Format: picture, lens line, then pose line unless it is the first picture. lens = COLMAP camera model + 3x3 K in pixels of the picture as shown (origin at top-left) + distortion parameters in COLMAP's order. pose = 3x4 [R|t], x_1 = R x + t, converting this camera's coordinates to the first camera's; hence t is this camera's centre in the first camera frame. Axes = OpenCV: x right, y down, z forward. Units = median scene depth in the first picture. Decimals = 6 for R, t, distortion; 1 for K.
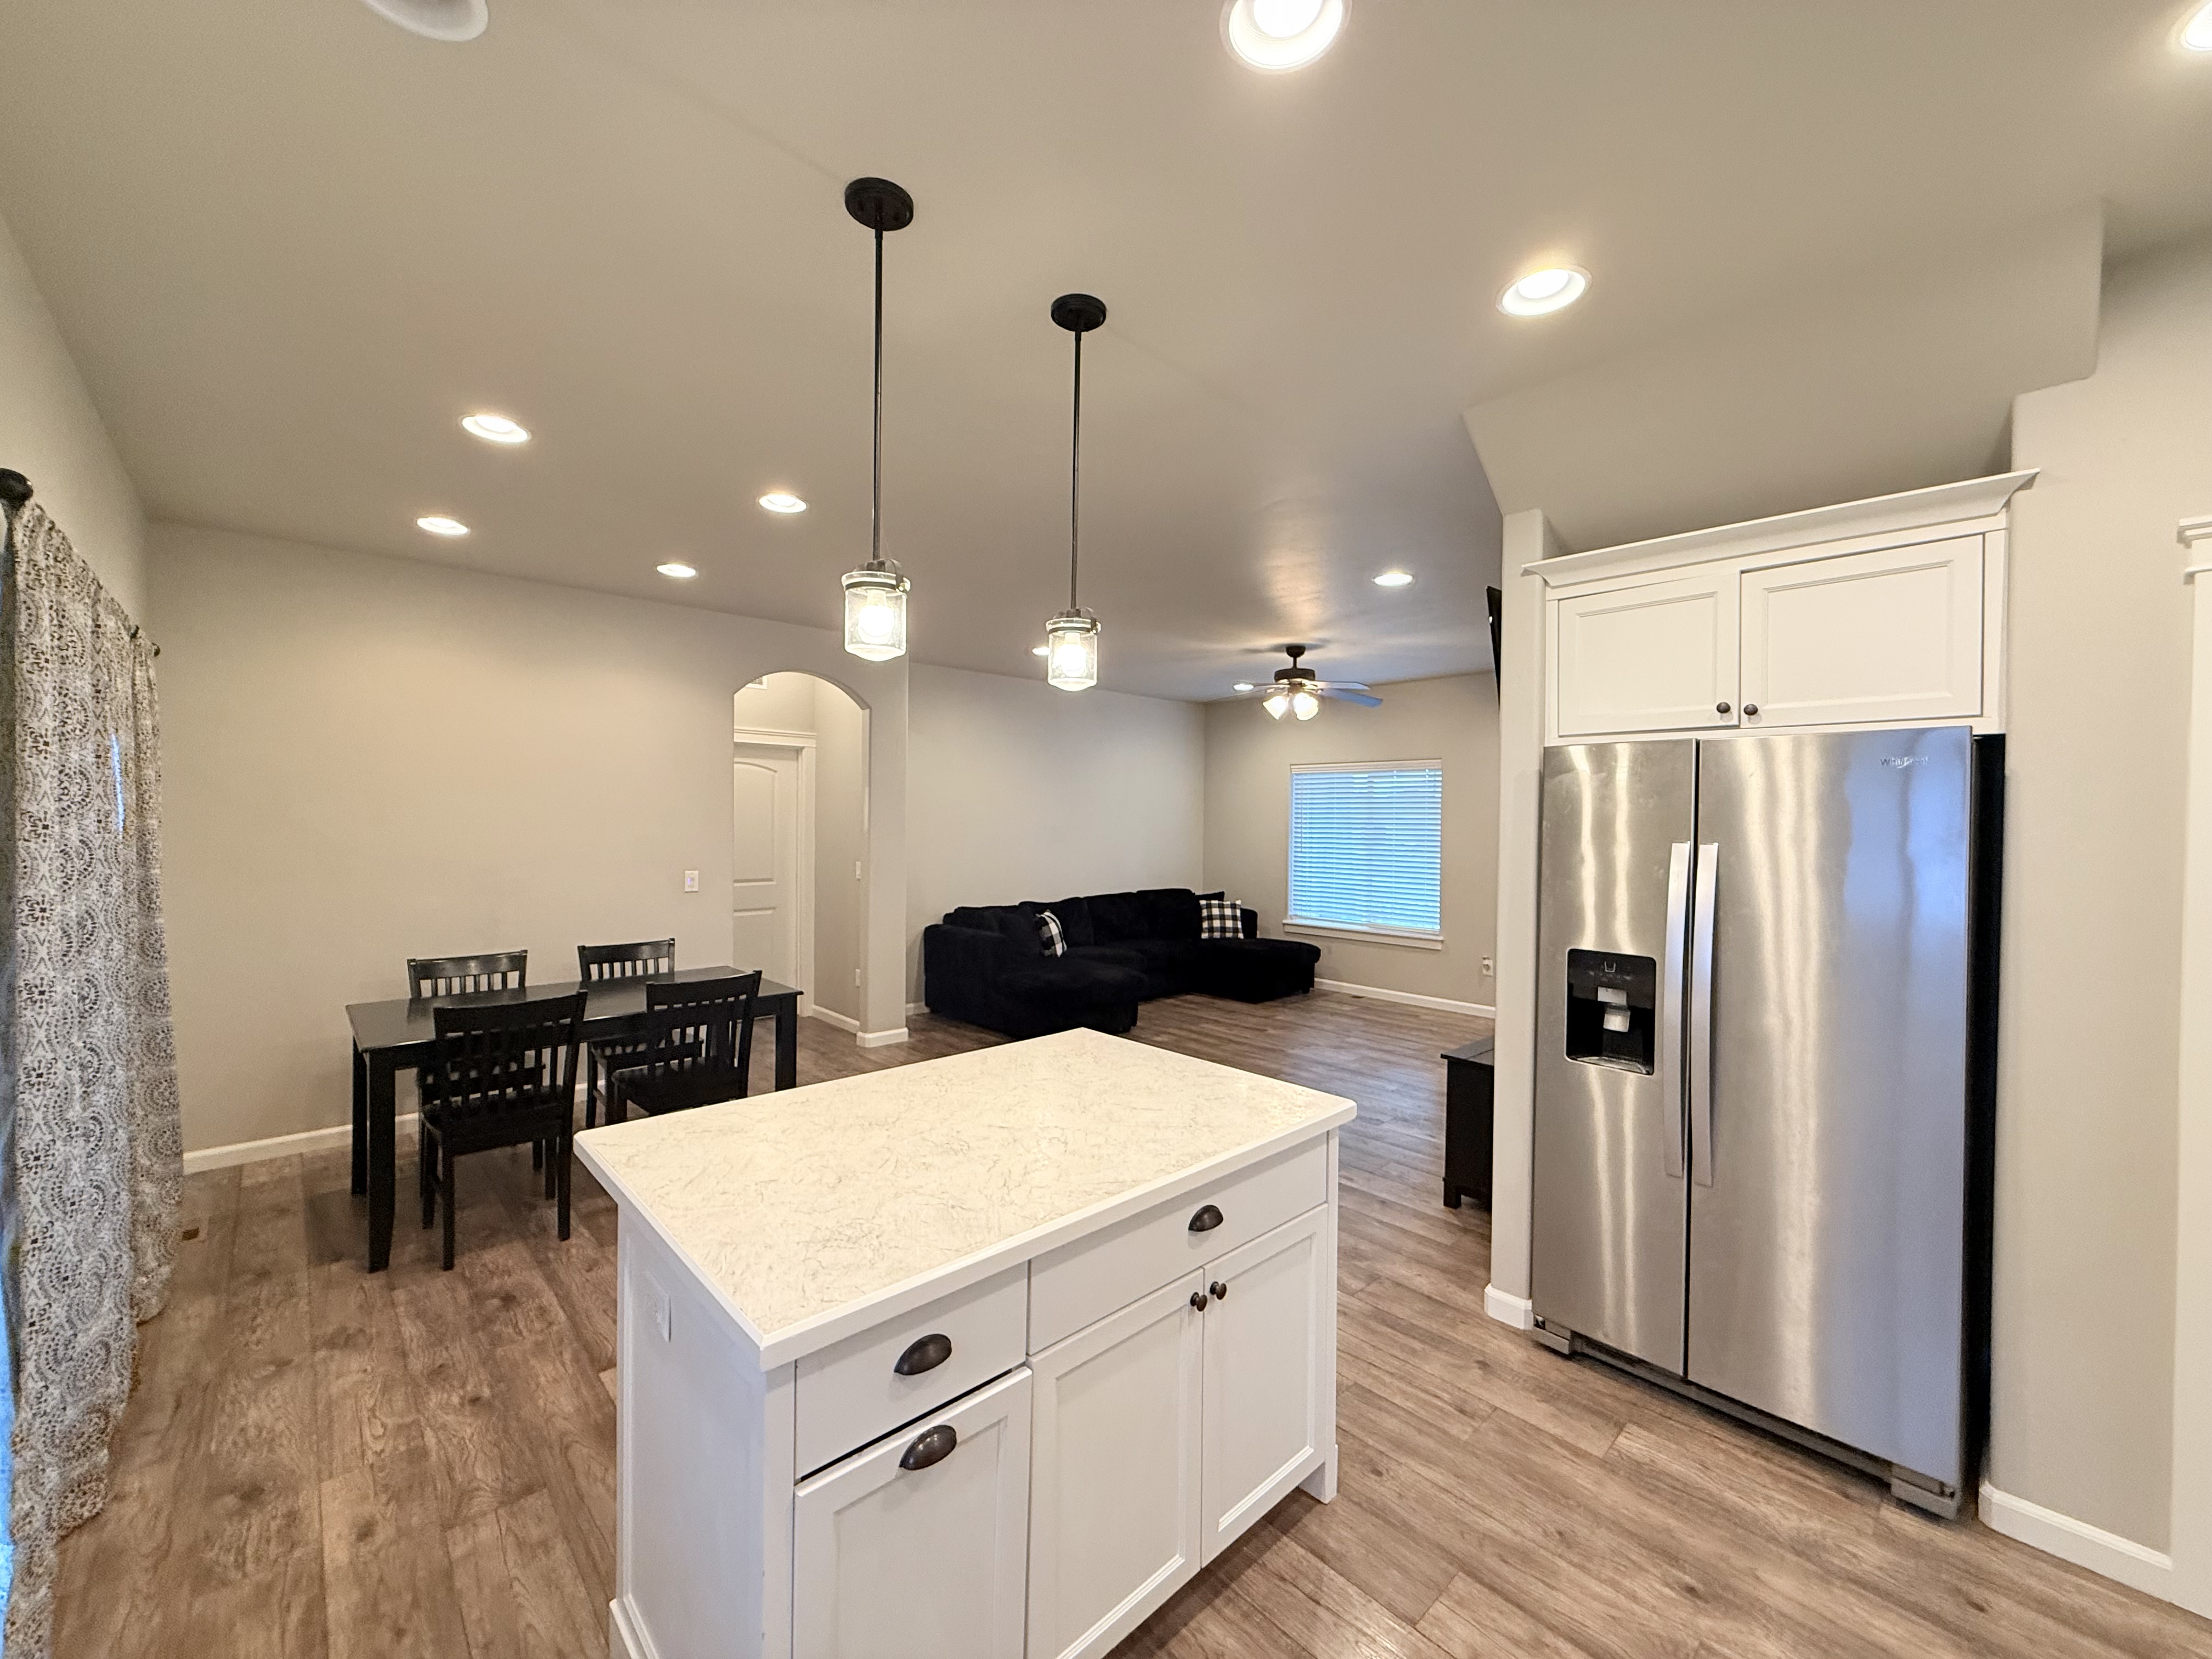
lens RADIAL K [[879.2, 0, 1099.2], [0, 879.2, 827.5], [0, 0, 1]] dist [0.000056, 0.000266]
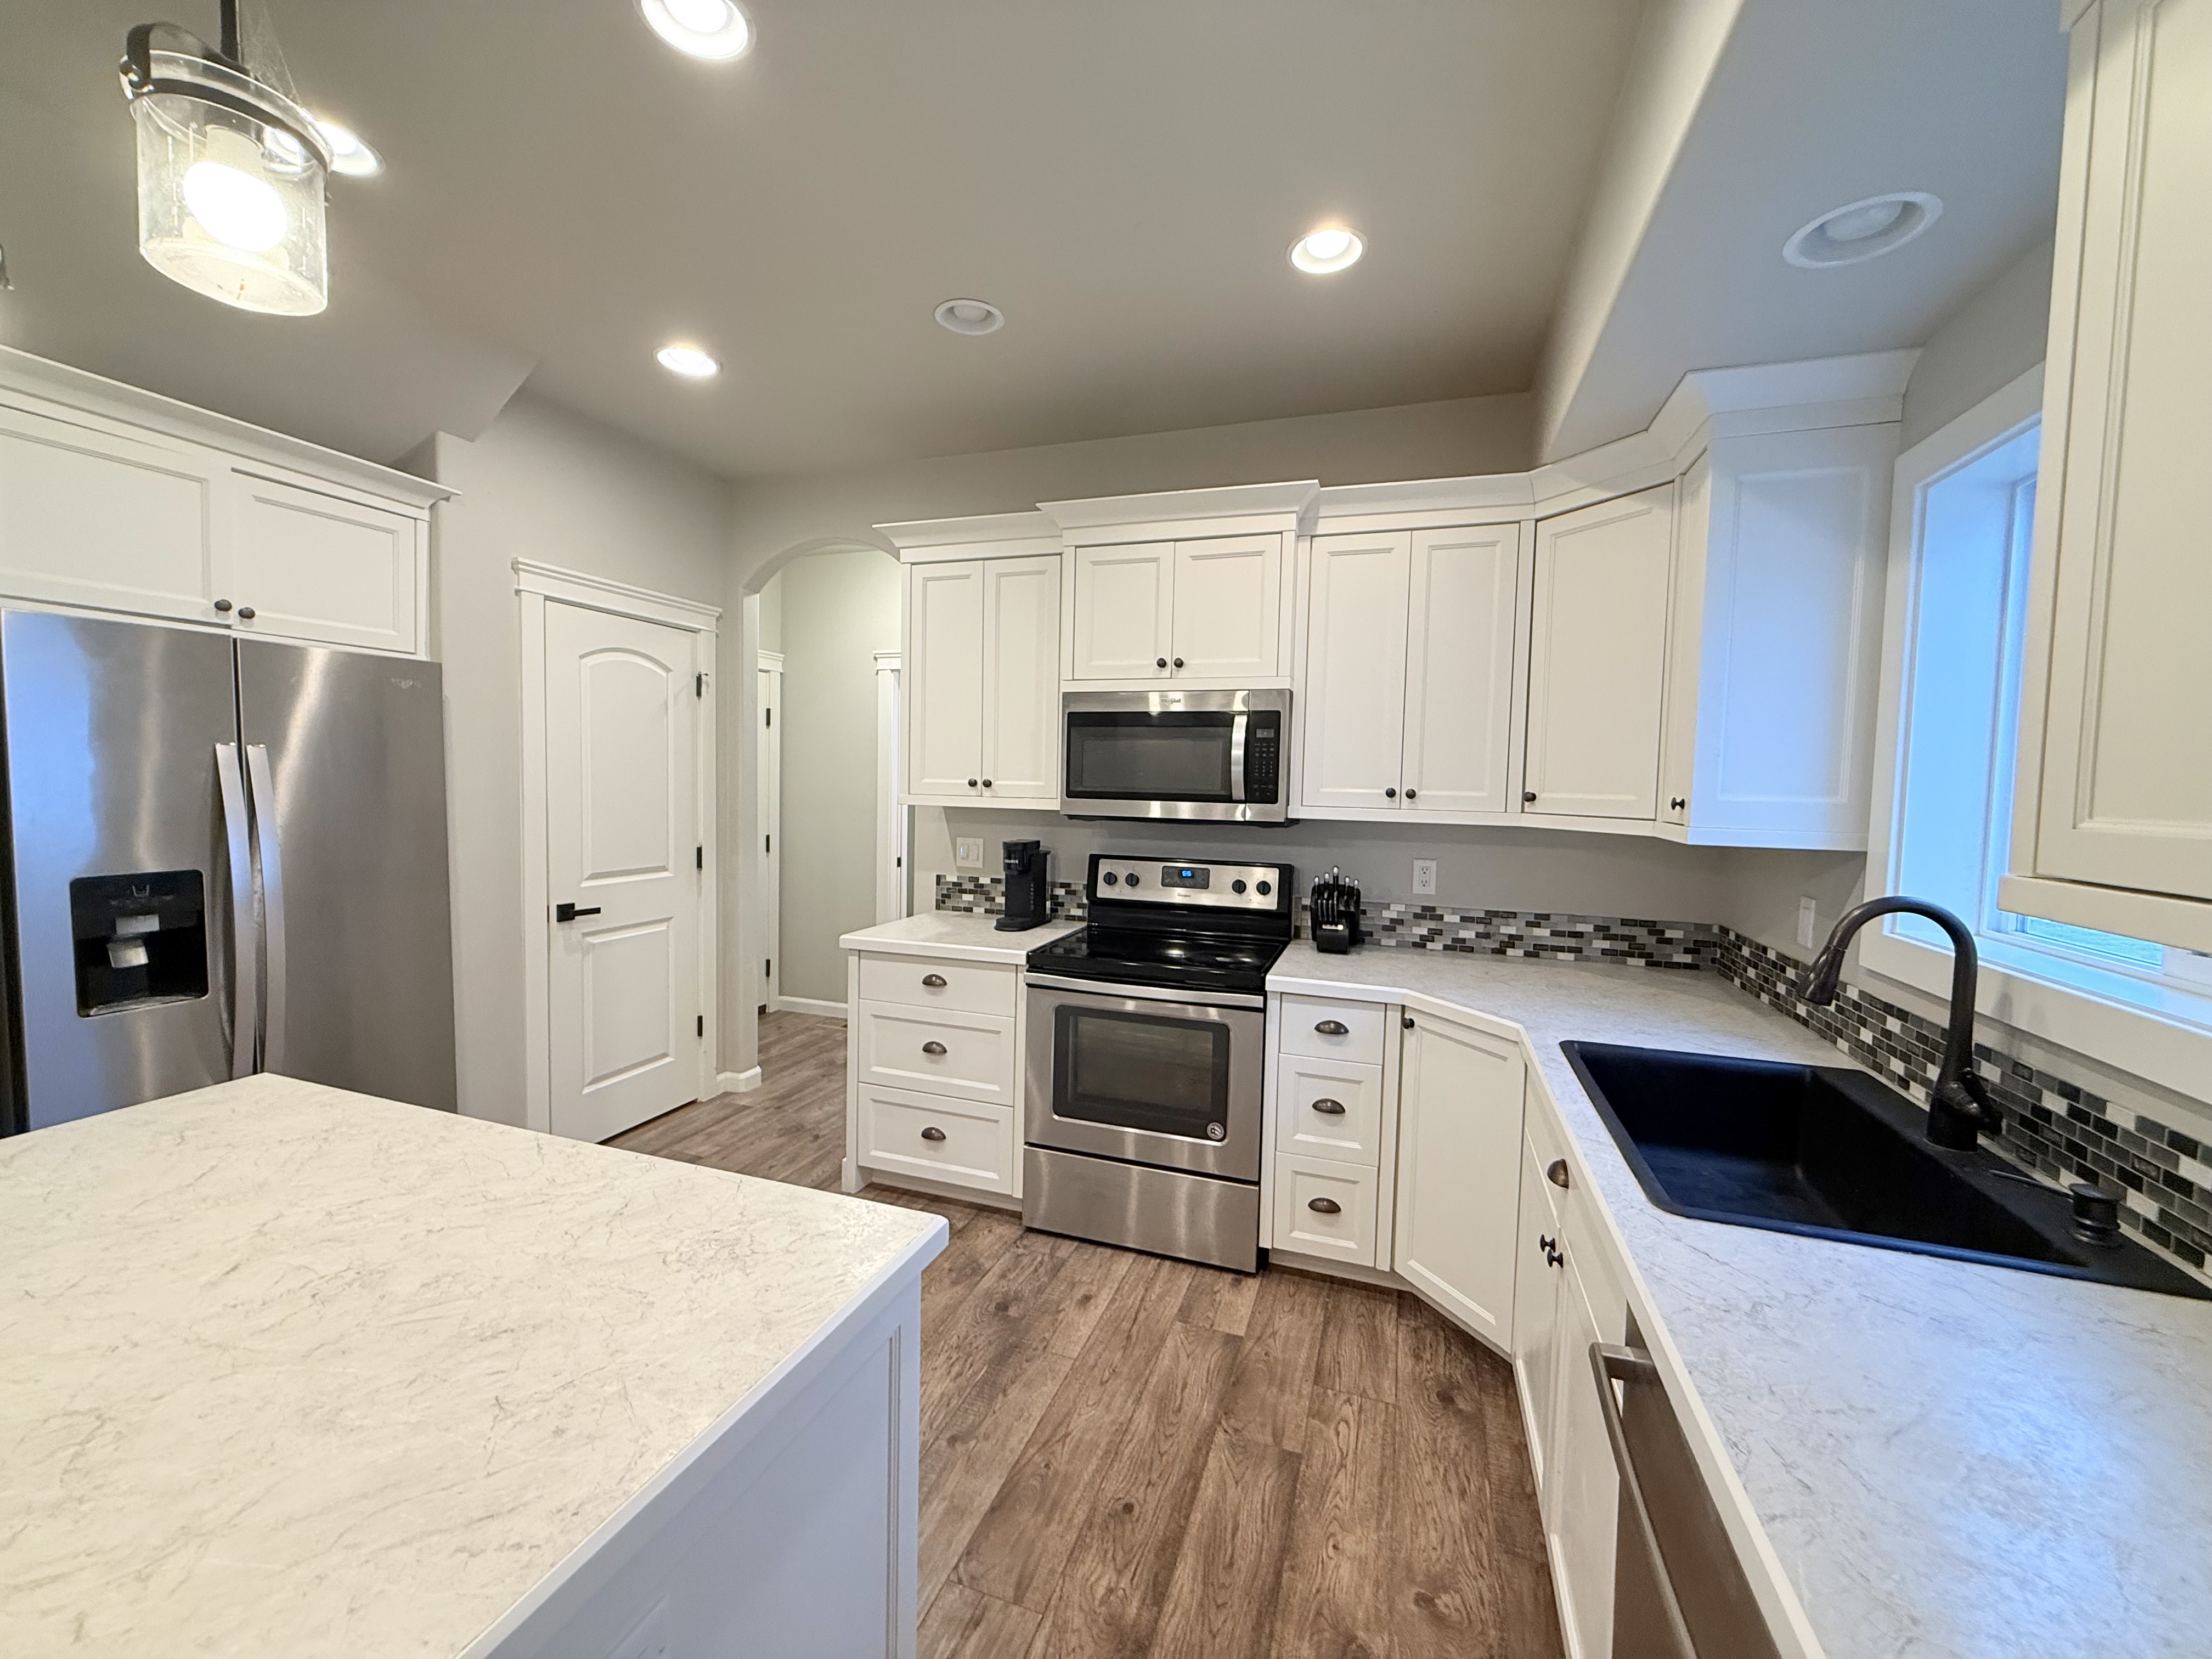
lens RADIAL K [[879.2, 0, 1099.9], [0, 879.2, 827.8], [0, 0, 1]] dist [0.000056, 0.000266]
pose [[-0.465085, -0.072864, 0.882262, -0.274994], [-0.019091, 0.997201, 0.072292, 0.009067], [-0.885060, 0.016779, -0.465174, 0.266725]]
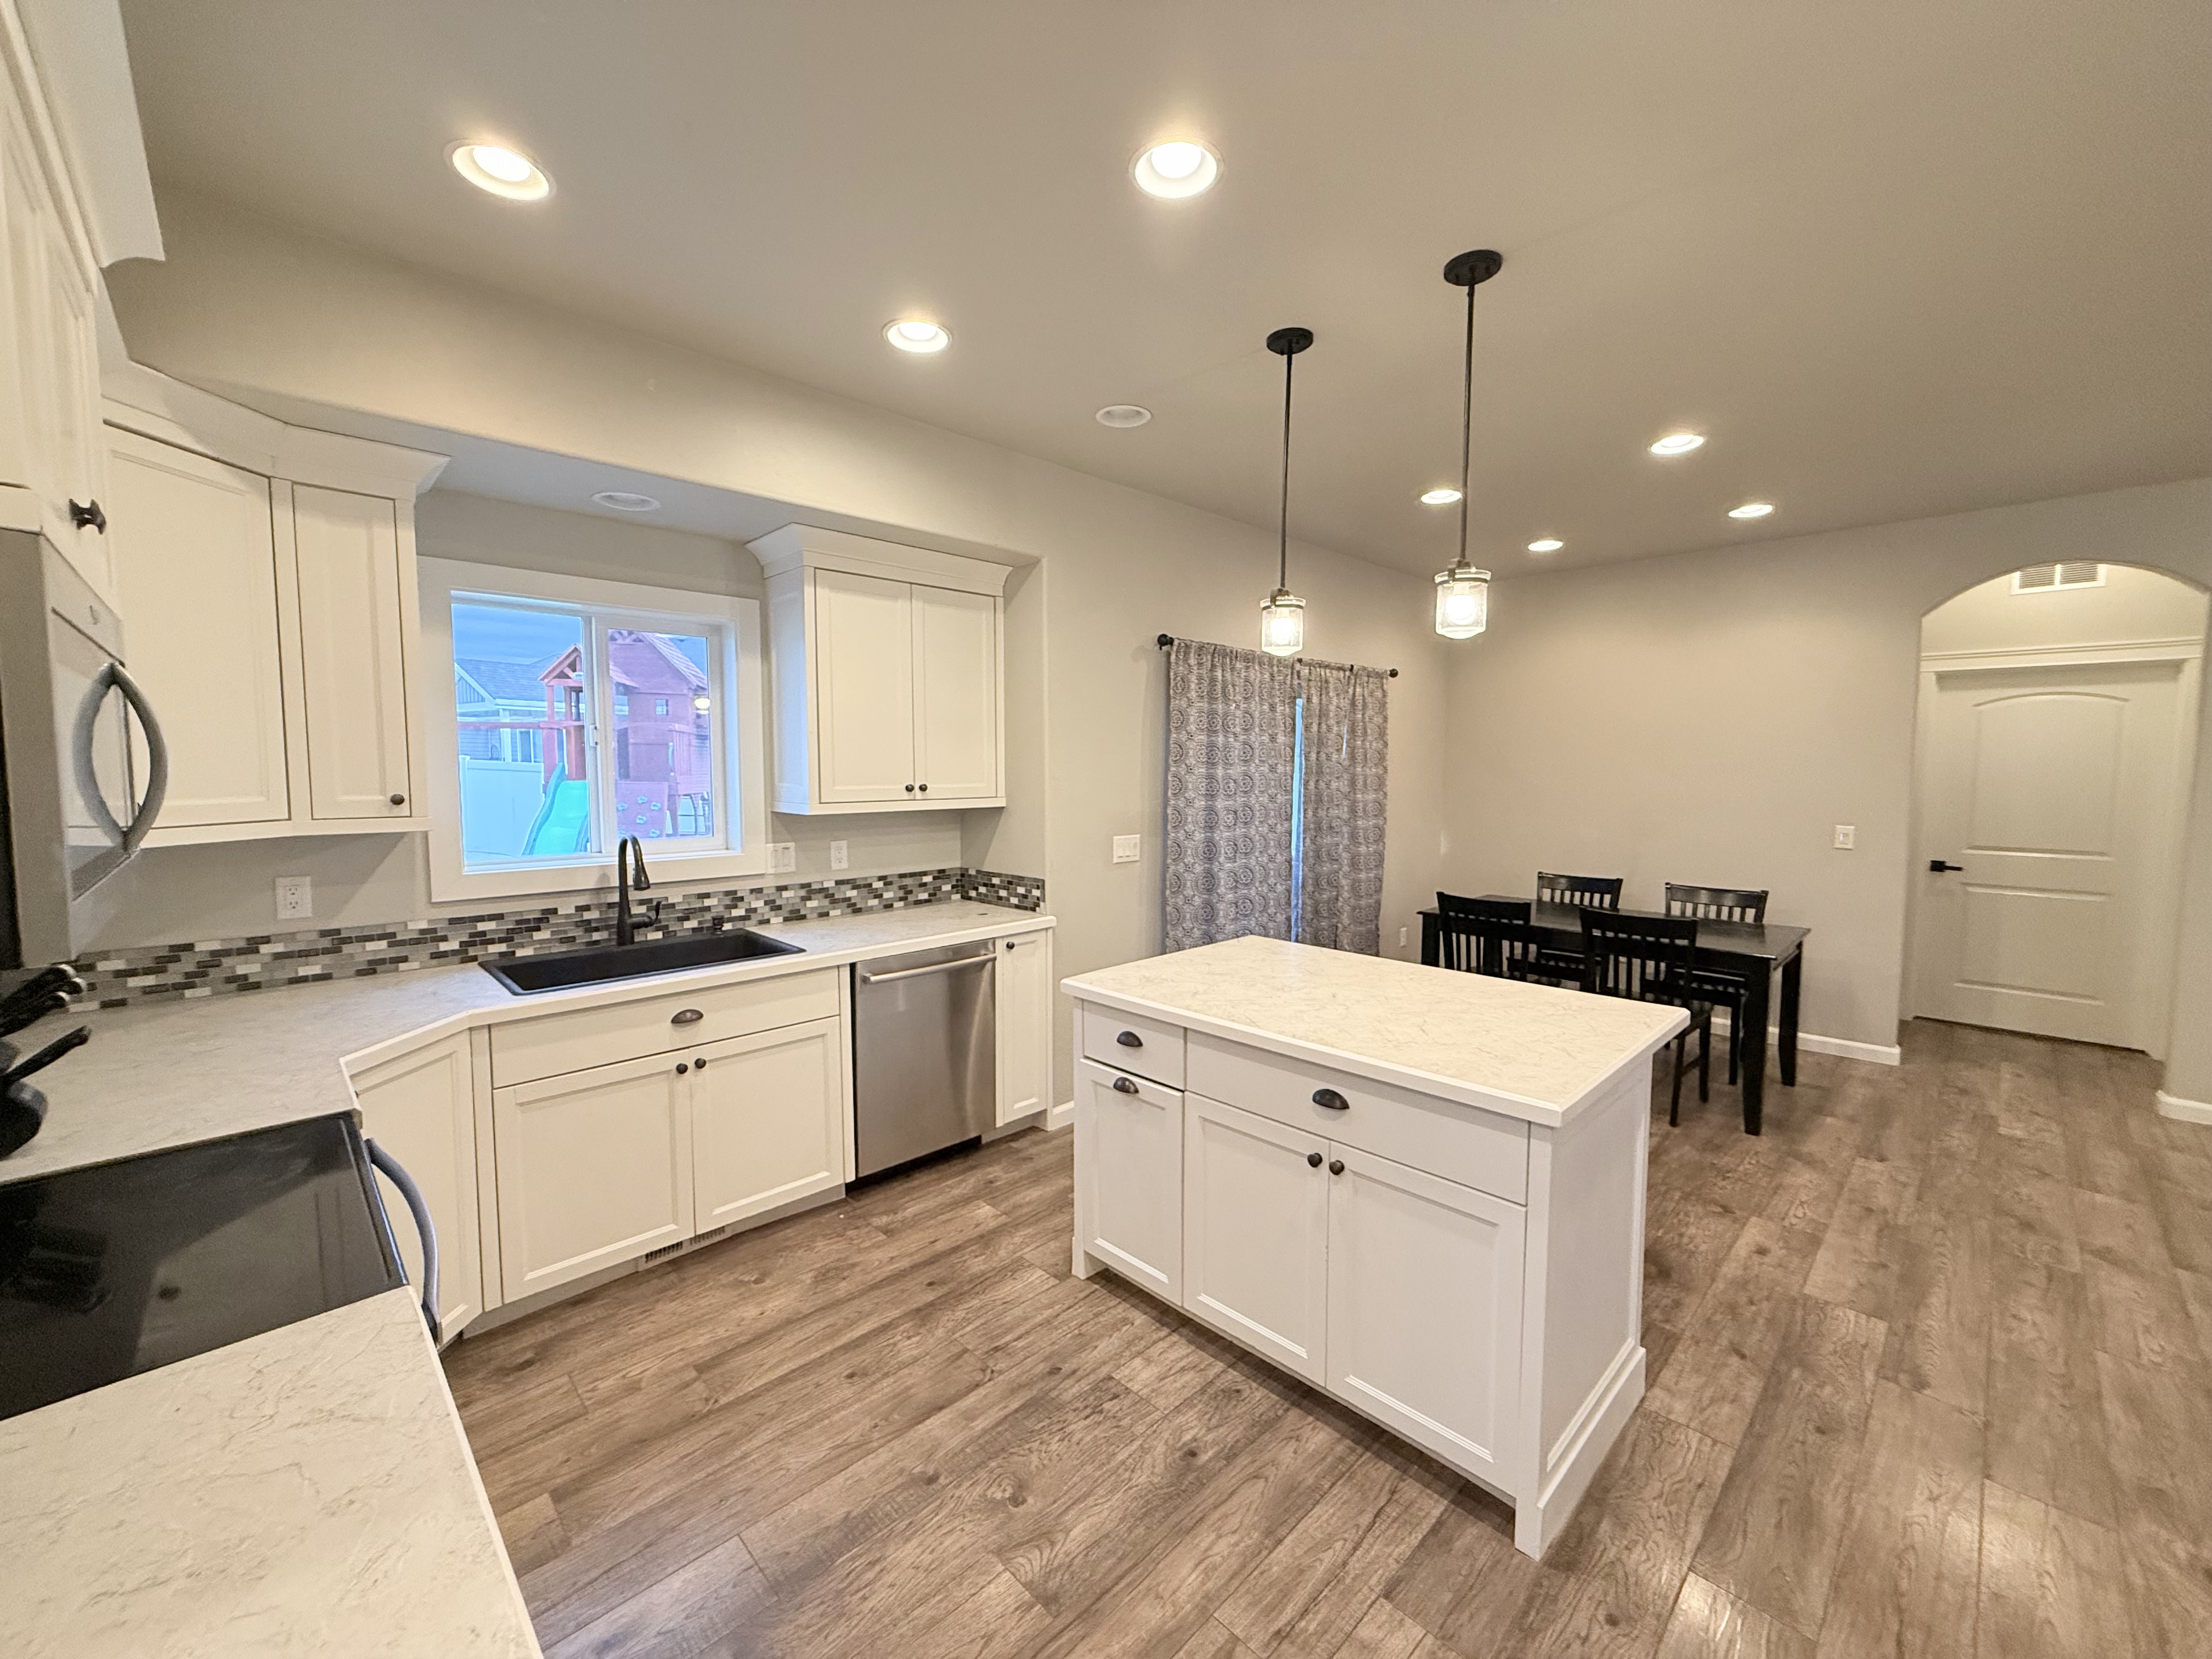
lens RADIAL K [[879.2, 0, 1099.2], [0, 879.2, 828.7], [0, 0, 1]] dist [0.000056, 0.000266]
pose [[0.019635, 0.061847, -0.997893, 0.403074], [-0.010754, 0.998040, 0.061644, 0.004889], [0.999749, 0.009521, 0.020261, 0.212517]]
